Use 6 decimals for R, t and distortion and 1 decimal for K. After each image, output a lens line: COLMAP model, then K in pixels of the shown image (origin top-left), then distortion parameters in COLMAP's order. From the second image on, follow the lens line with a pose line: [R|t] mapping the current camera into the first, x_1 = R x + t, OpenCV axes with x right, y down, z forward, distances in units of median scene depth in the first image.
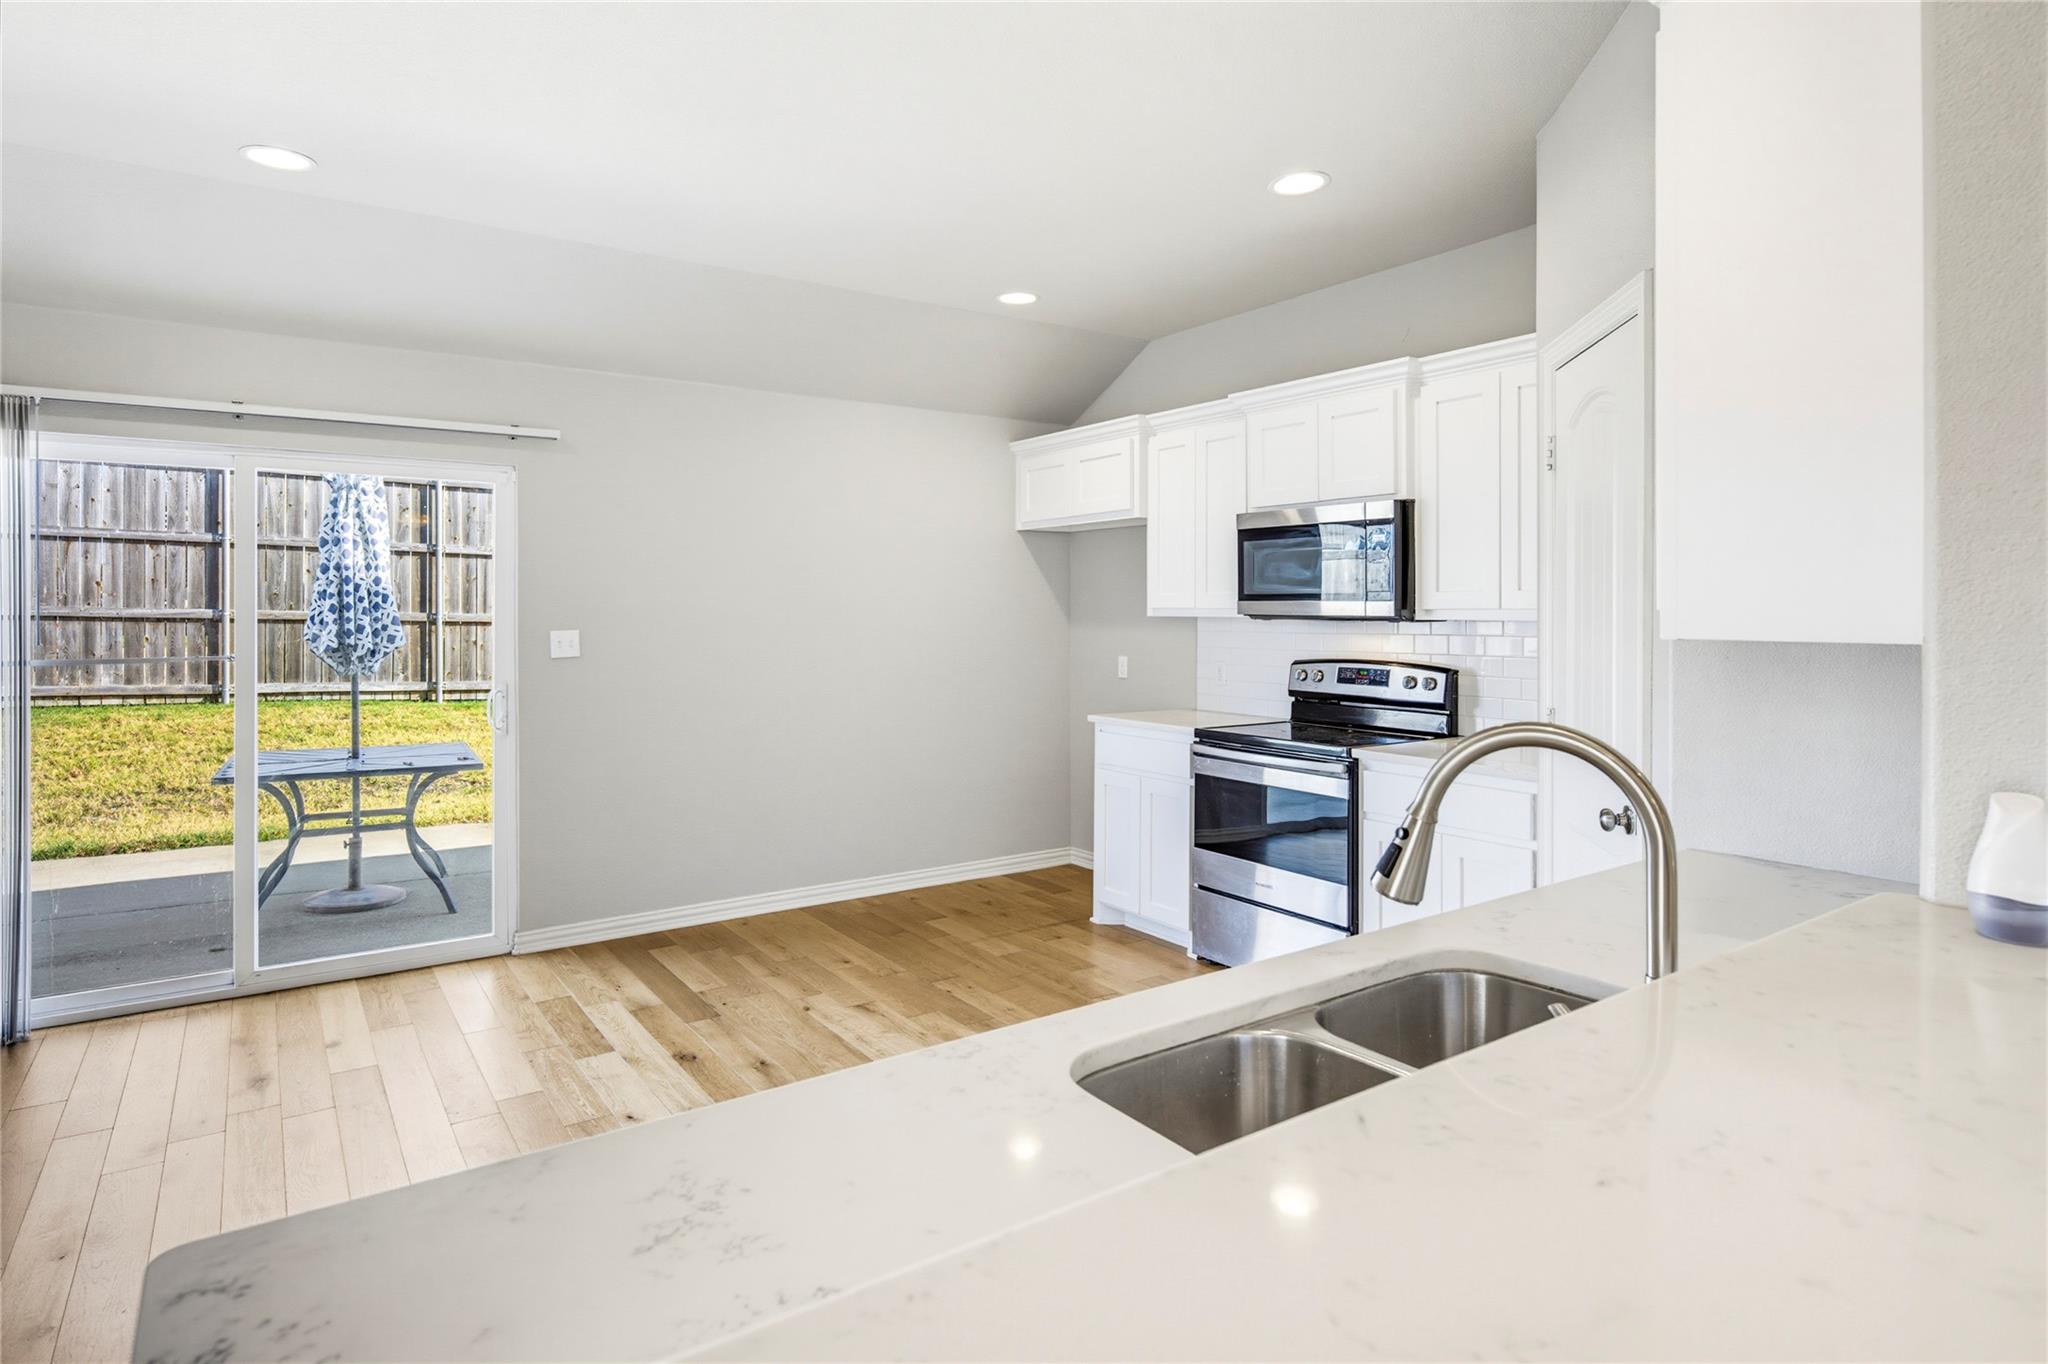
lens RADIAL K [[1116.0, 0, 1018.4], [0, 1116.0, 613.0], [0, 0, 1]] dist [0.004146, -0.009399]
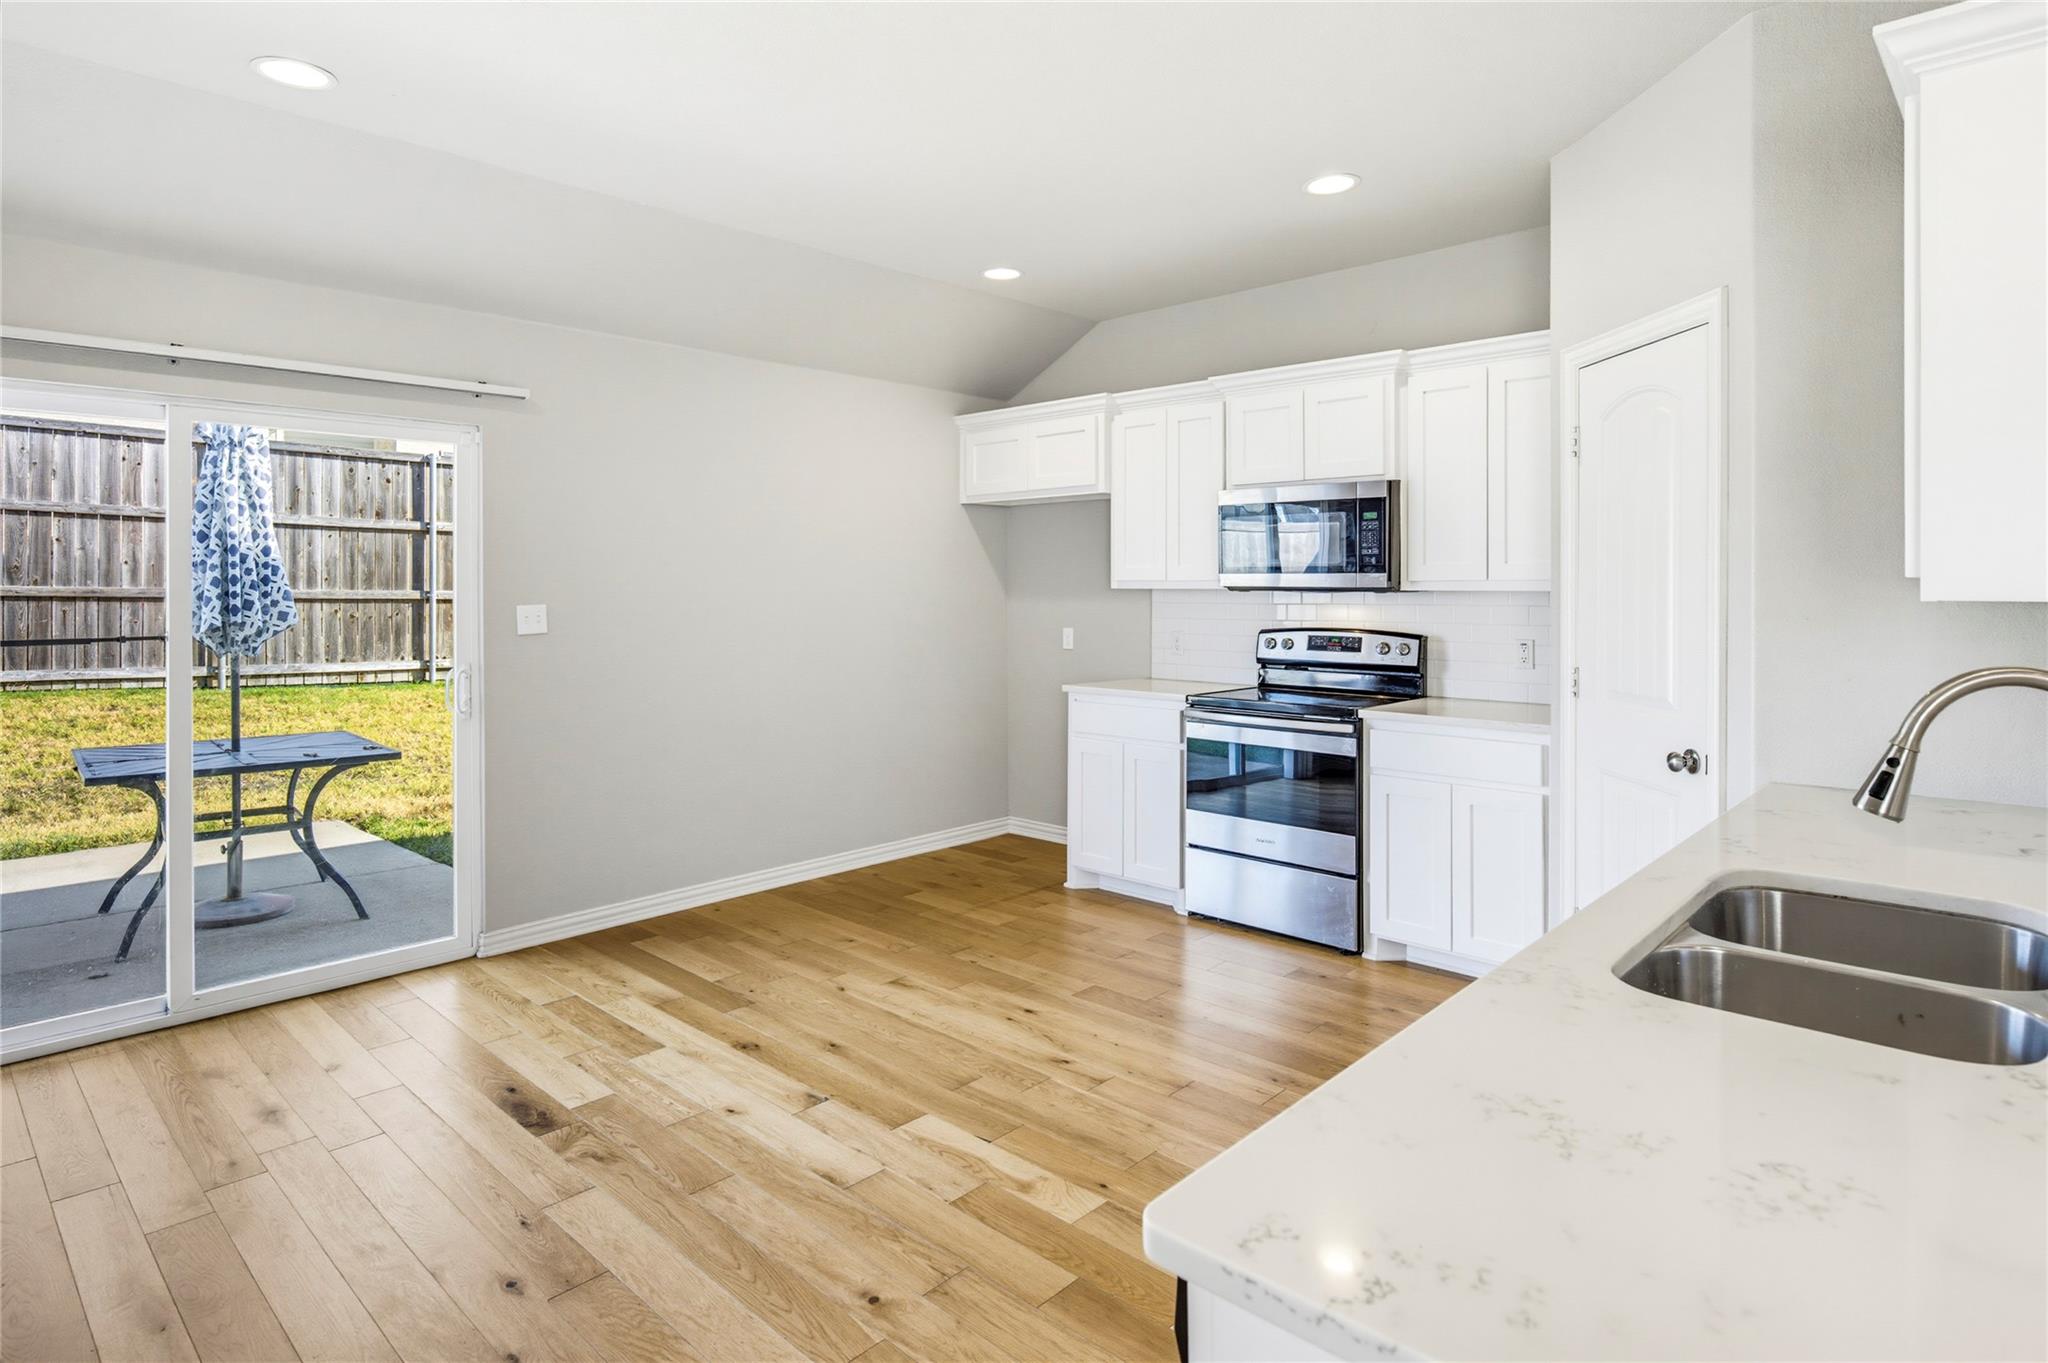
lens RADIAL K [[1116.0, 0, 1025.4], [0, 1116.0, 592.0], [0, 0, 1]] dist [0.004146, -0.009399]
pose [[0.978117, -0.002716, 0.208038, -0.180004], [0.002072, 0.999992, 0.003314, 0.002430], [-0.208046, -0.002811, 0.978115, 0.007129]]
